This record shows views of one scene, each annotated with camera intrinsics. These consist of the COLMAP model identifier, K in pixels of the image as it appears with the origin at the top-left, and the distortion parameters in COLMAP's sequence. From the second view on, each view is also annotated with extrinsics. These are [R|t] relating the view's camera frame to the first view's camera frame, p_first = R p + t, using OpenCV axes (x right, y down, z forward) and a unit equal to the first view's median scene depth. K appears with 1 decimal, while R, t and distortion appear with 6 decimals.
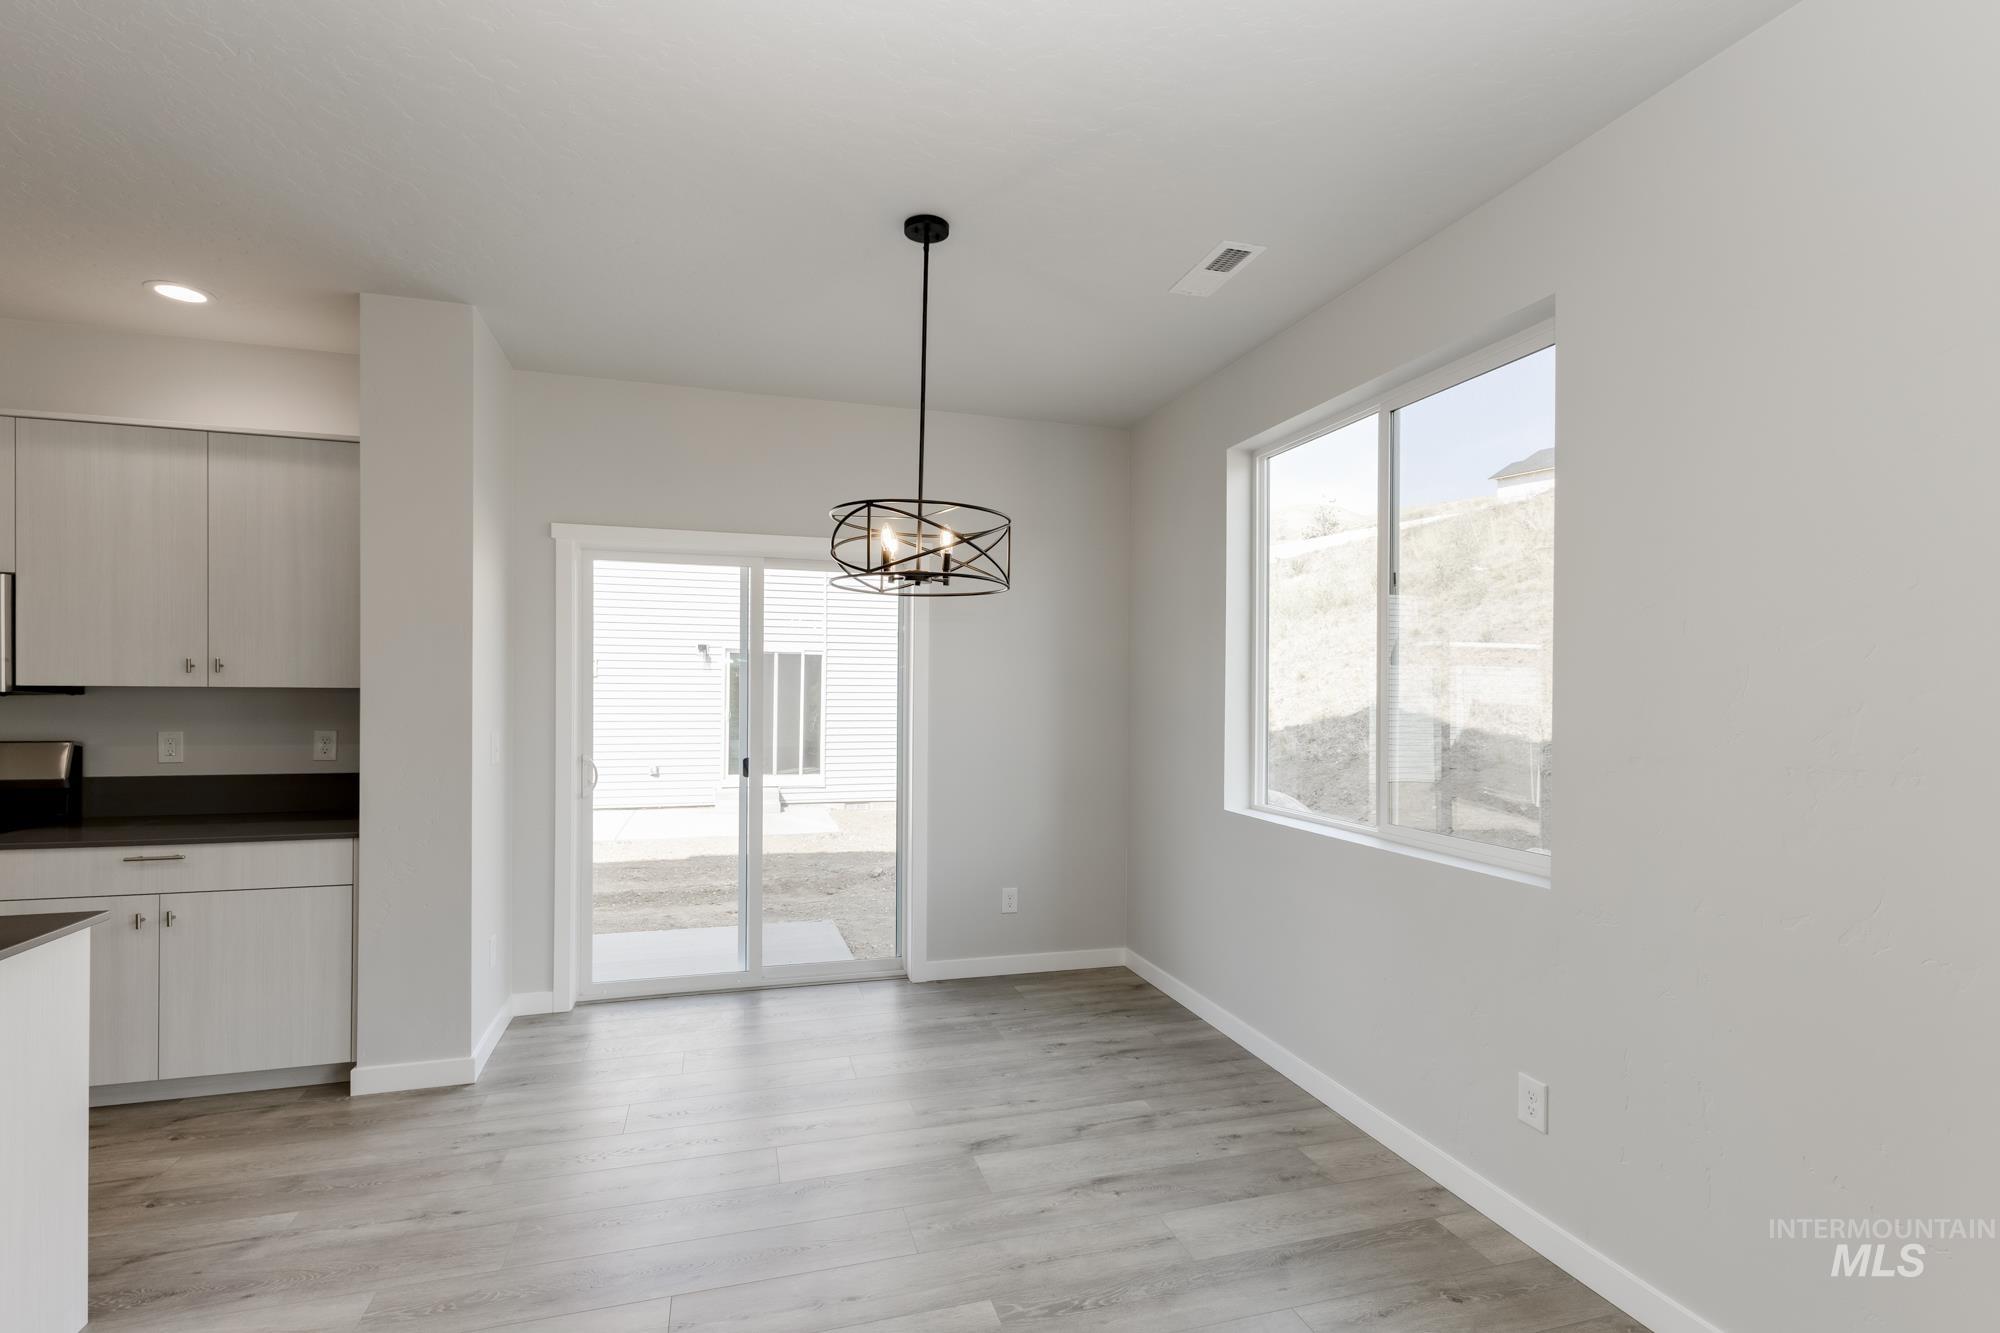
lens RADIAL K [[875.0, 0, 966.9], [0, 875.0, 693.7], [0, 0, 1]] dist [0.004622, 0.001104]
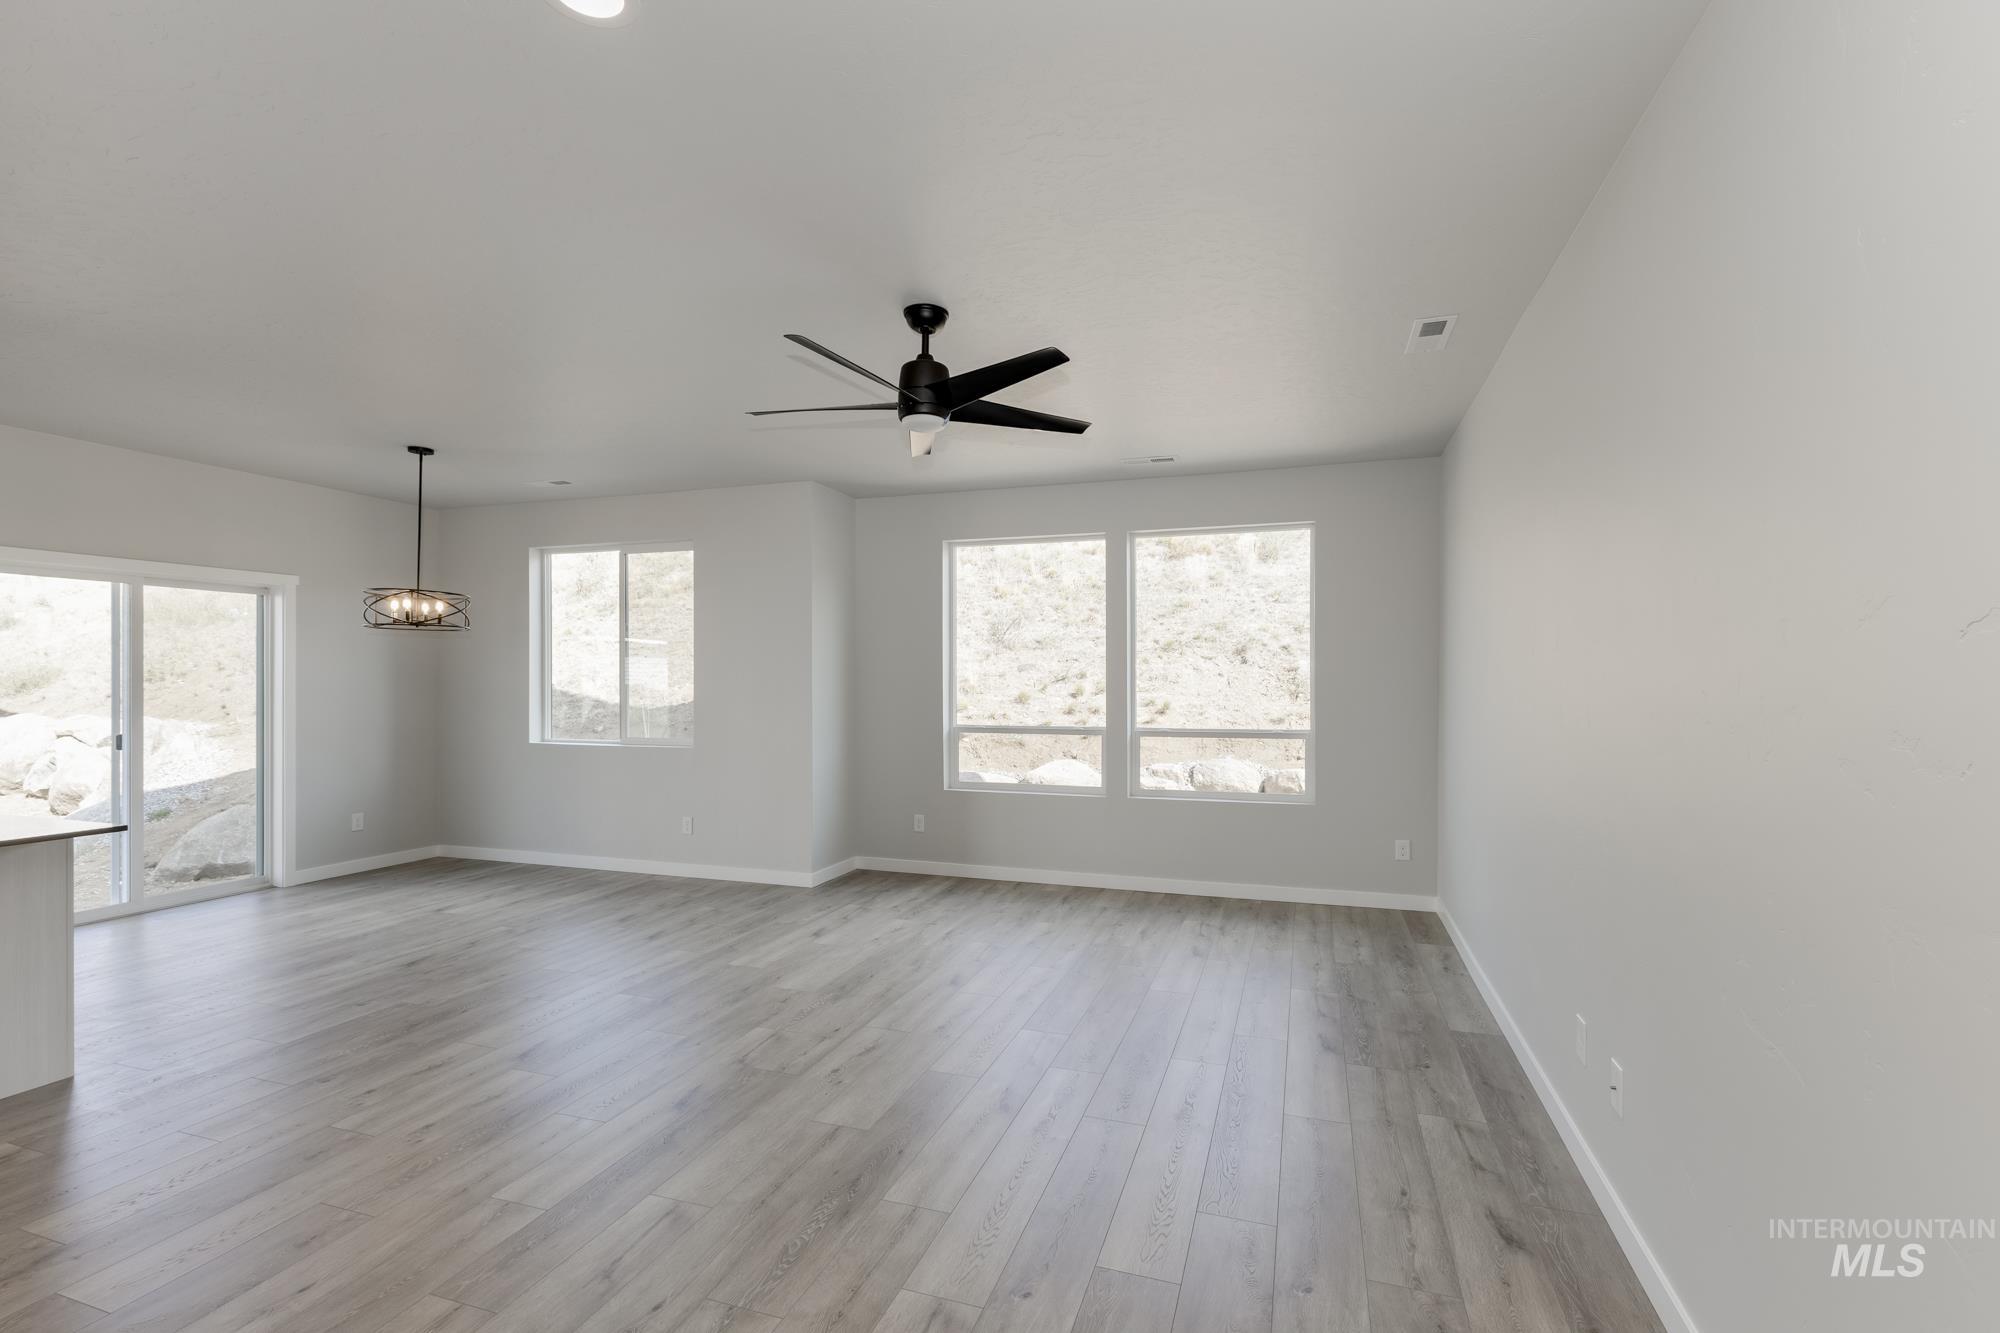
lens RADIAL K [[862.6, 0, 1010.2], [0, 862.6, 679.9], [0, 0, 1]] dist [0.009215, -0.000389]
pose [[0.547964, -0.009631, 0.836446, -0.699421], [0.008377, 0.999947, 0.006026, -0.002184], [-0.836460, 0.003705, 0.548016, -0.876464]]
